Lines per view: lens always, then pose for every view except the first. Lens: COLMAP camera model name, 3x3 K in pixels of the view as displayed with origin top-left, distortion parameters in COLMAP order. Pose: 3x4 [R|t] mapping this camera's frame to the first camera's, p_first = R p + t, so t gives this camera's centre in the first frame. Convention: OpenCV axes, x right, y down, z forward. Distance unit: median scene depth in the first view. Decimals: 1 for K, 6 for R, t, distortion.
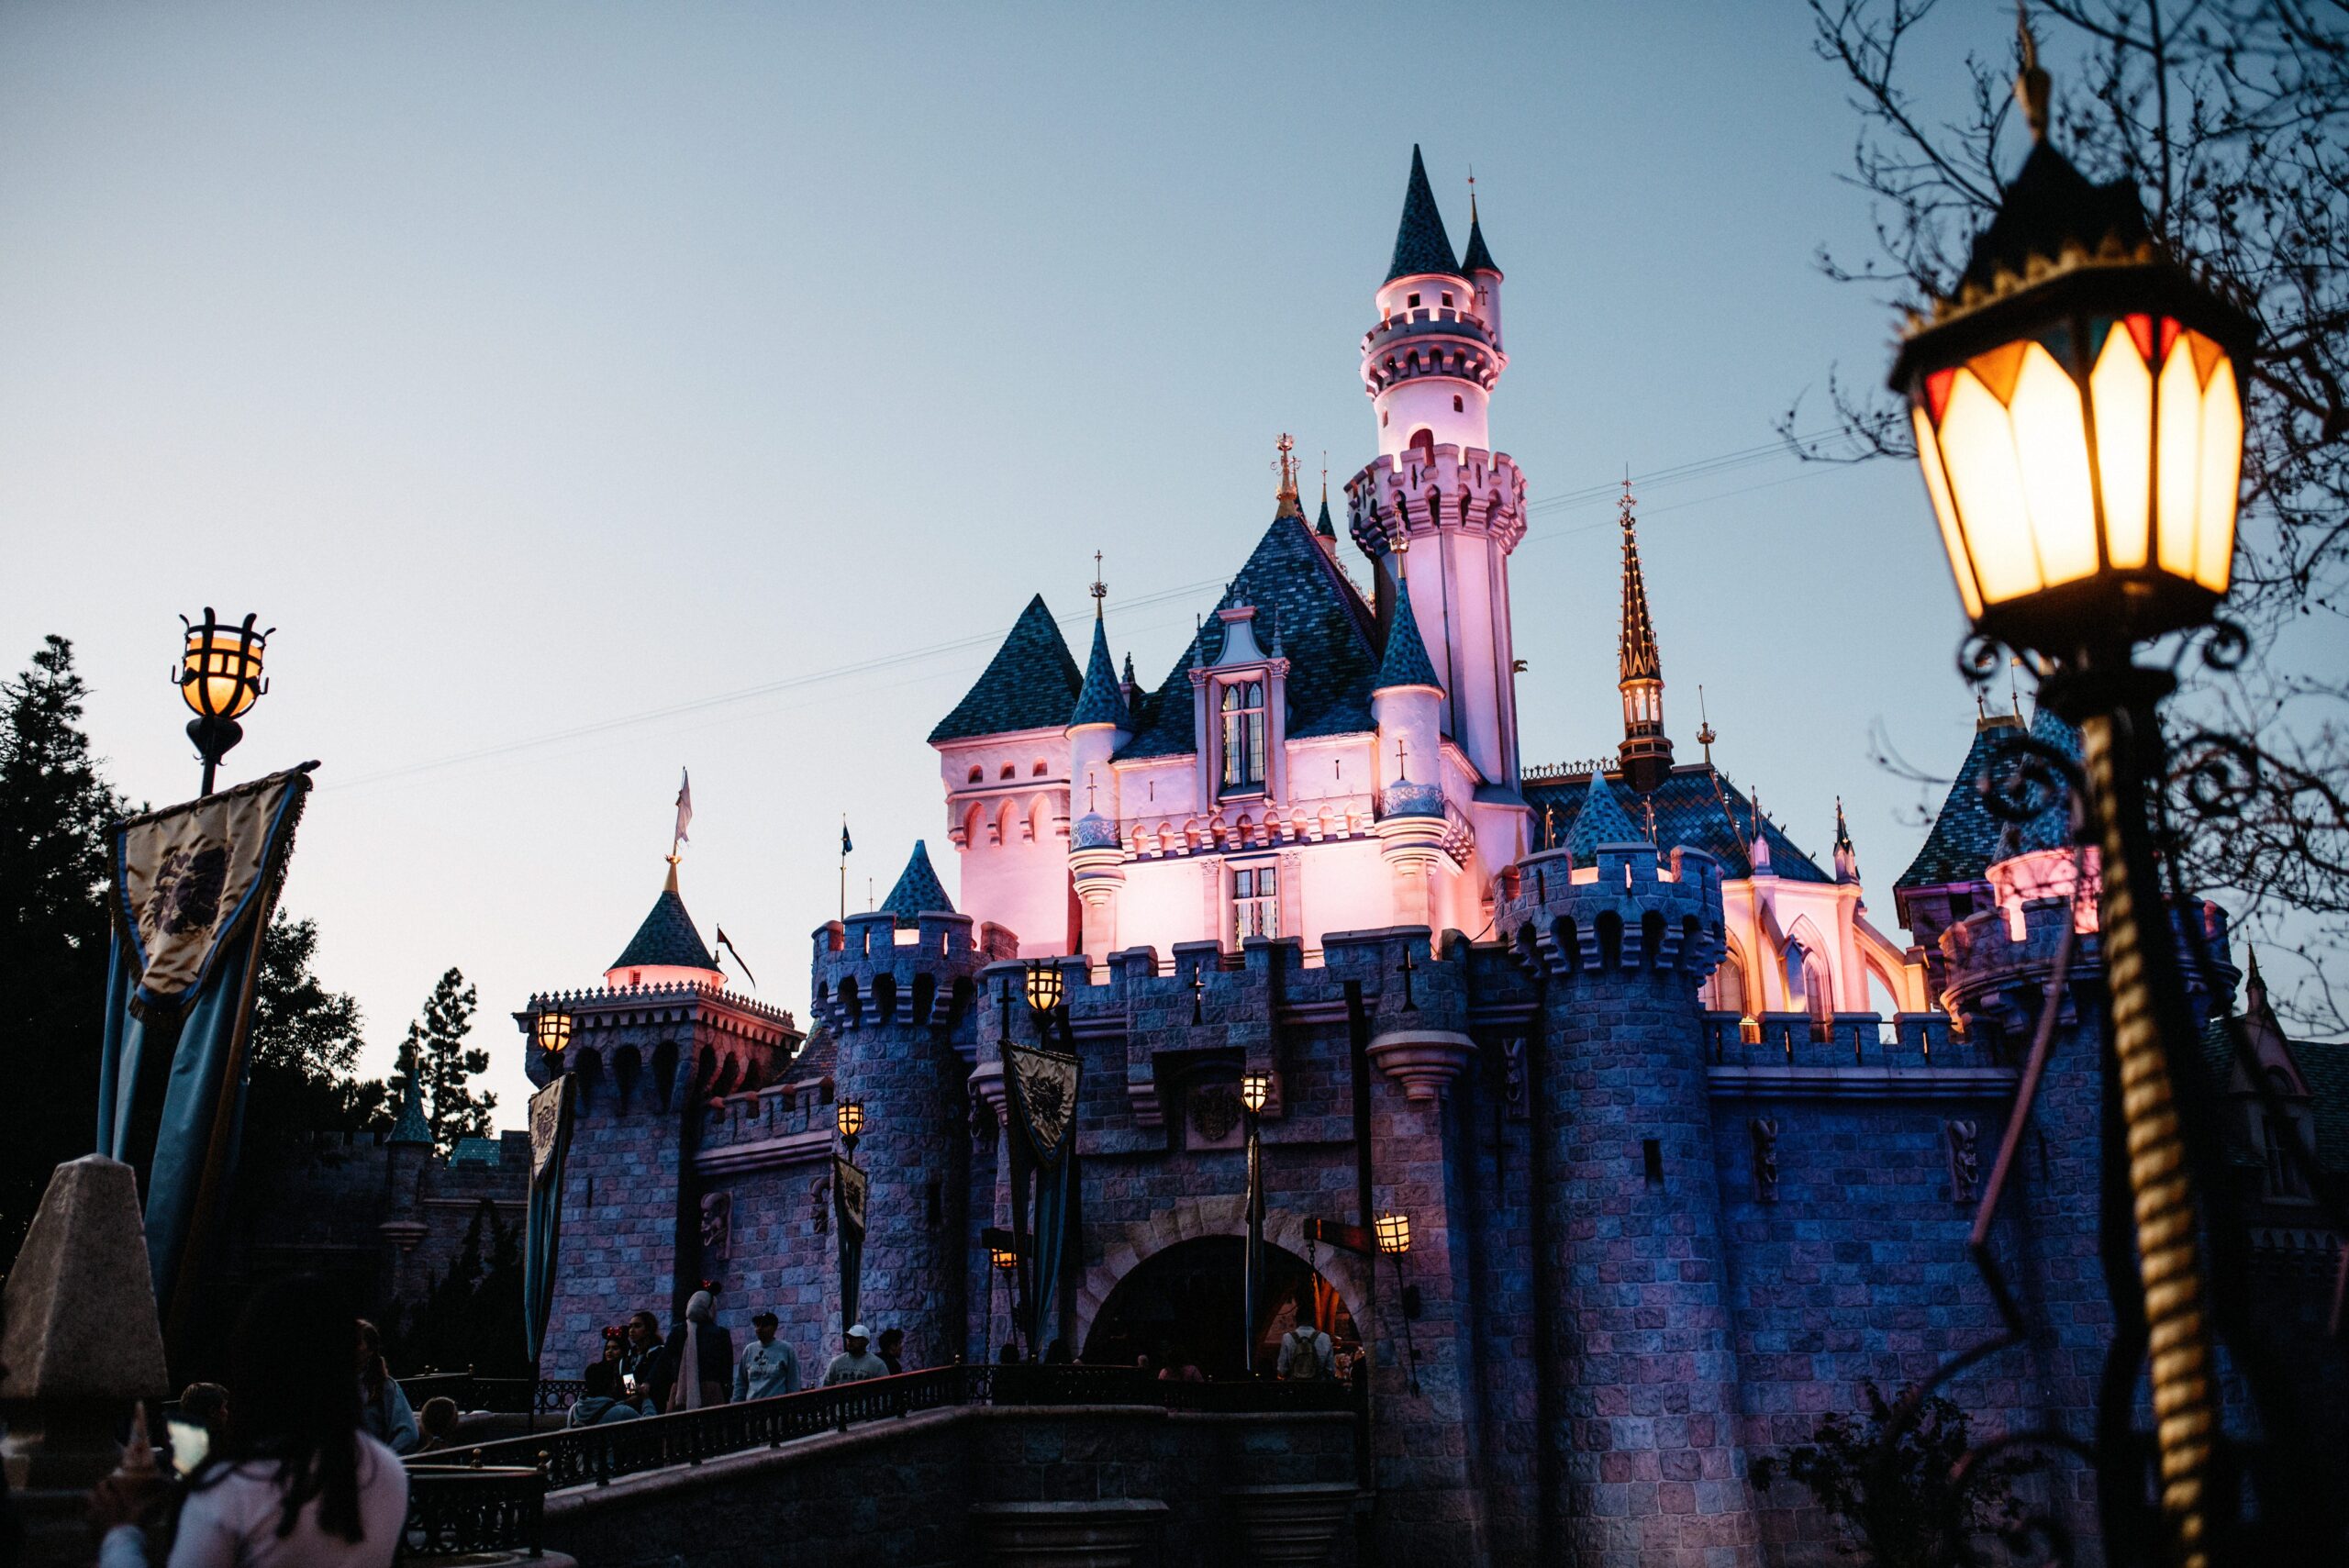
lens RADIAL K [[2267.5, 0, 1174.4], [0, 2267.5, 777.7], [0, 0, 1]] dist [-0.063427, 0.000000]
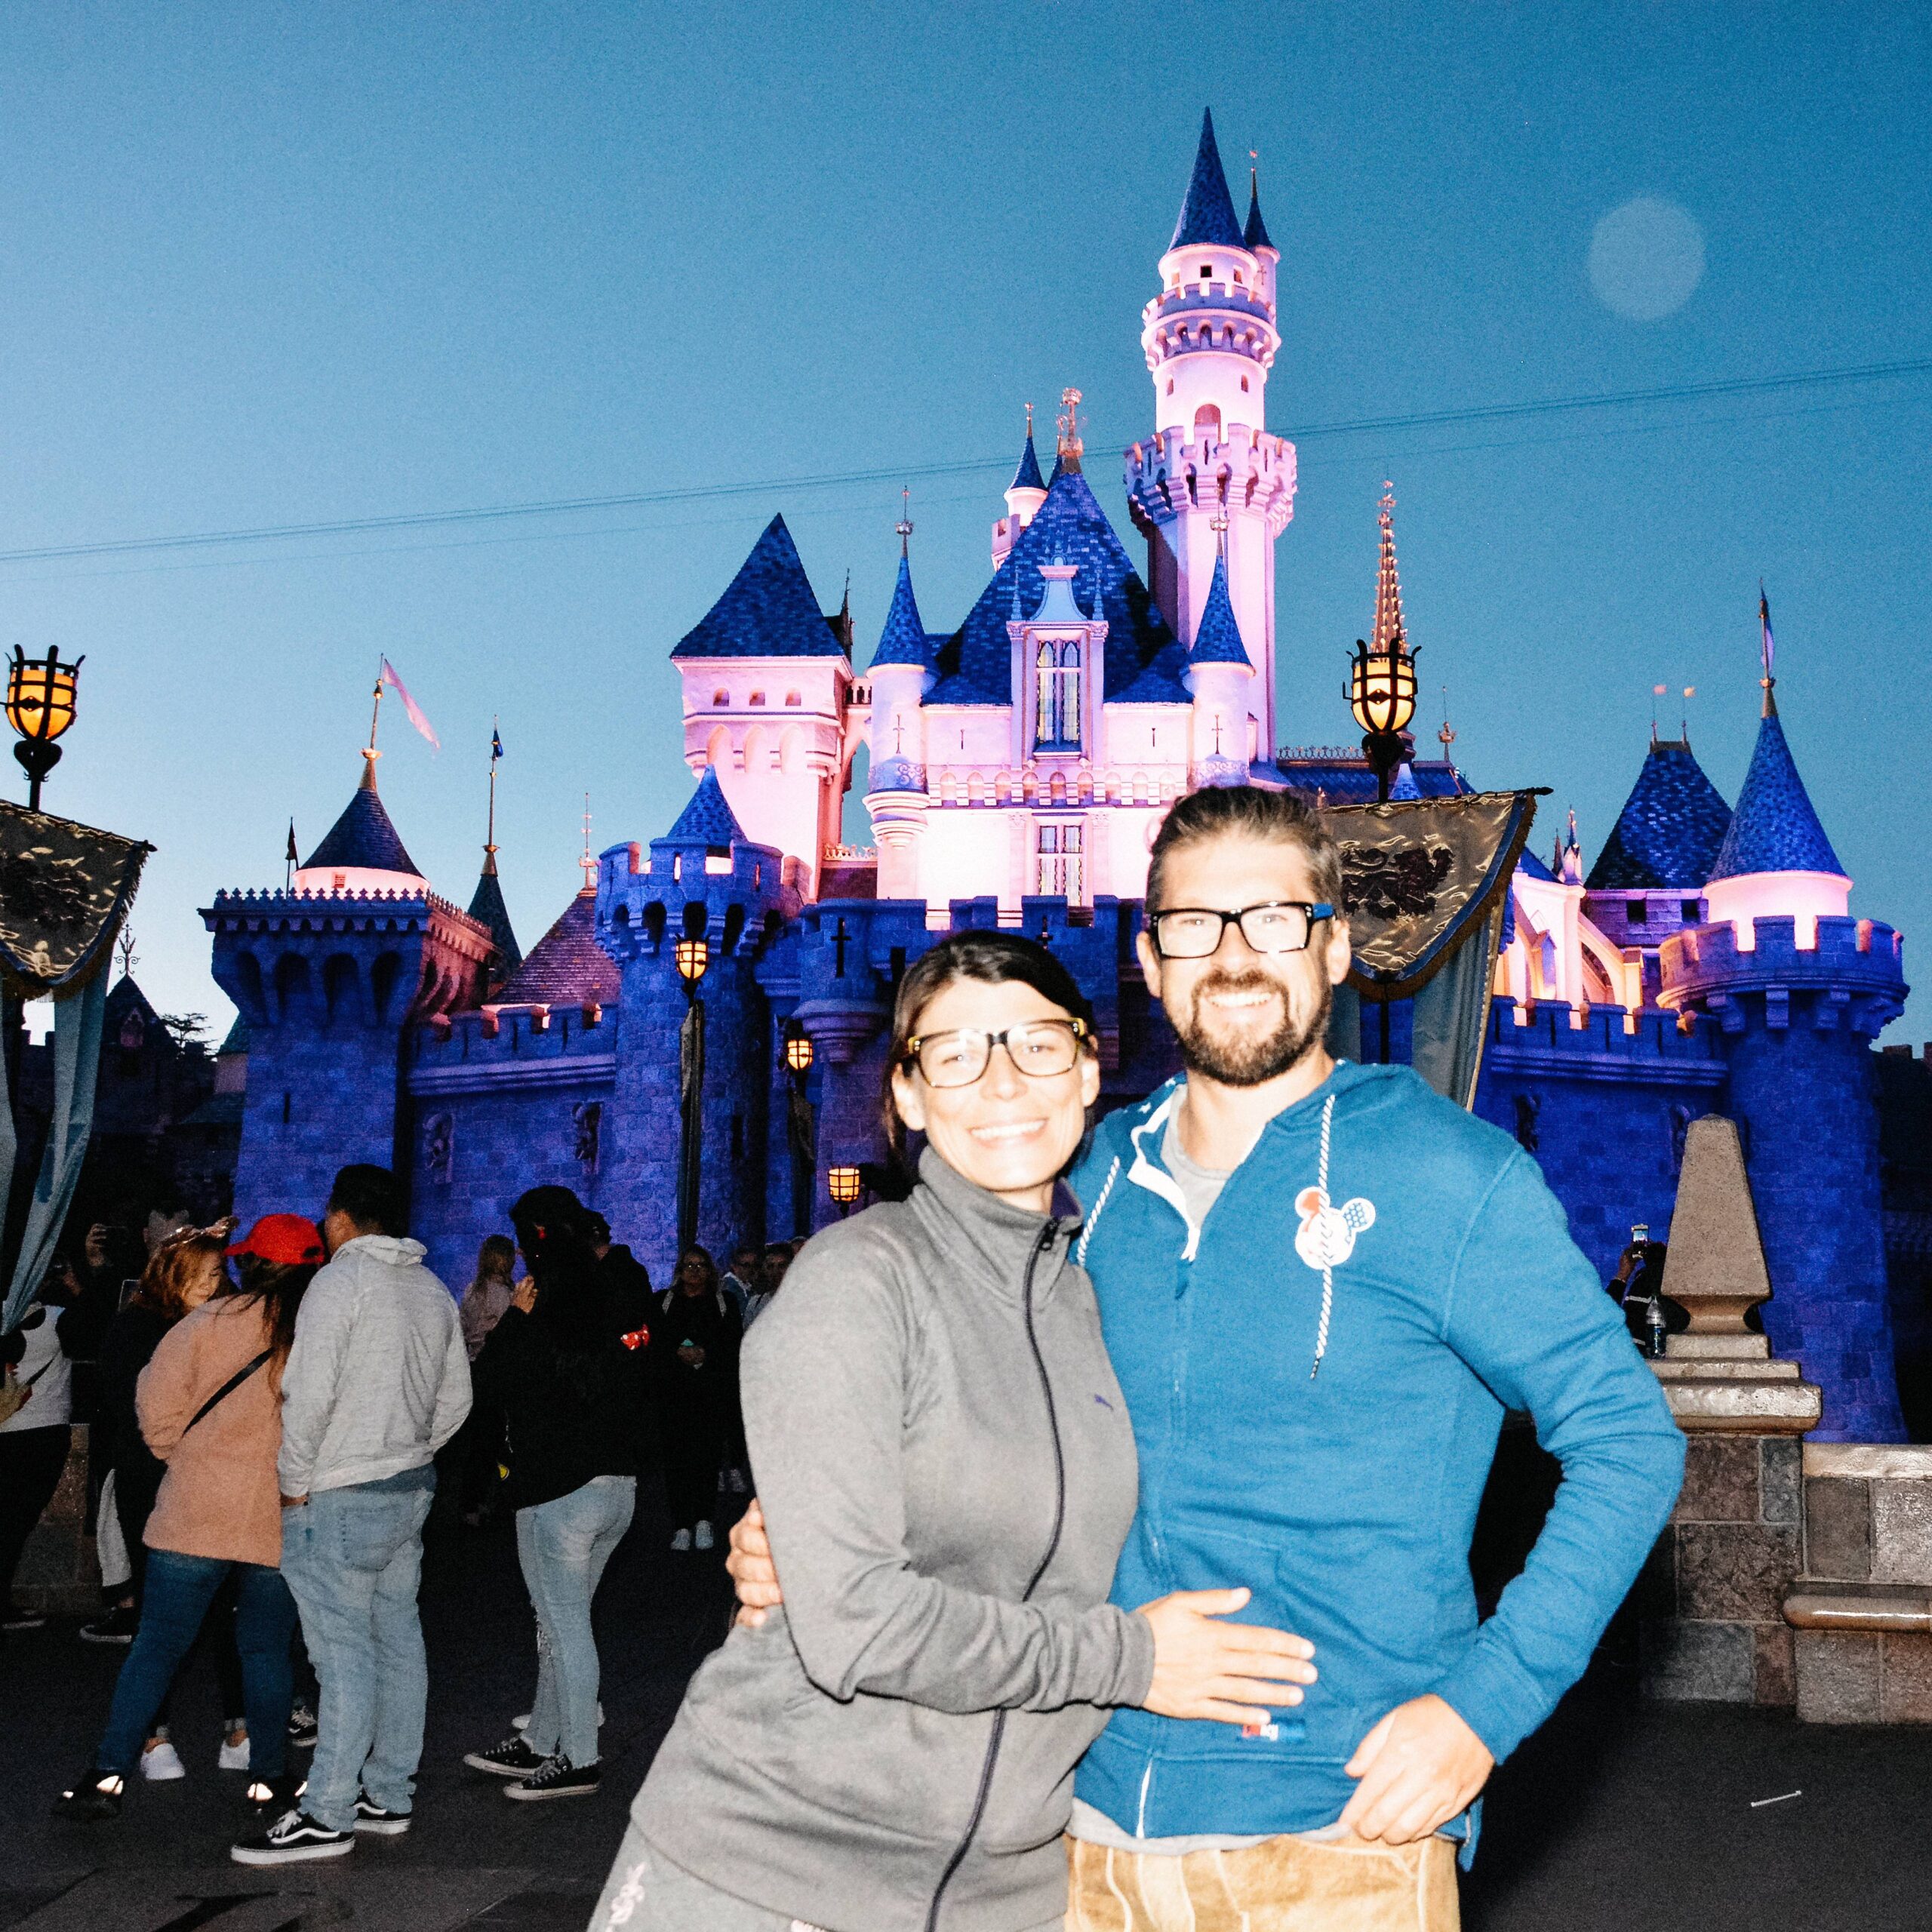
lens RADIAL K [[2485.3, 0, 966.0], [0, 2485.3, 967.7], [0, 0, 1]] dist [-0.012172, 0.000000]
pose [[0.942344, 0.063675, 0.328532, -0.358855], [-0.101360, 0.989924, 0.098872, -0.002864], [-0.318926, -0.126472, 0.939303, -0.046347]]
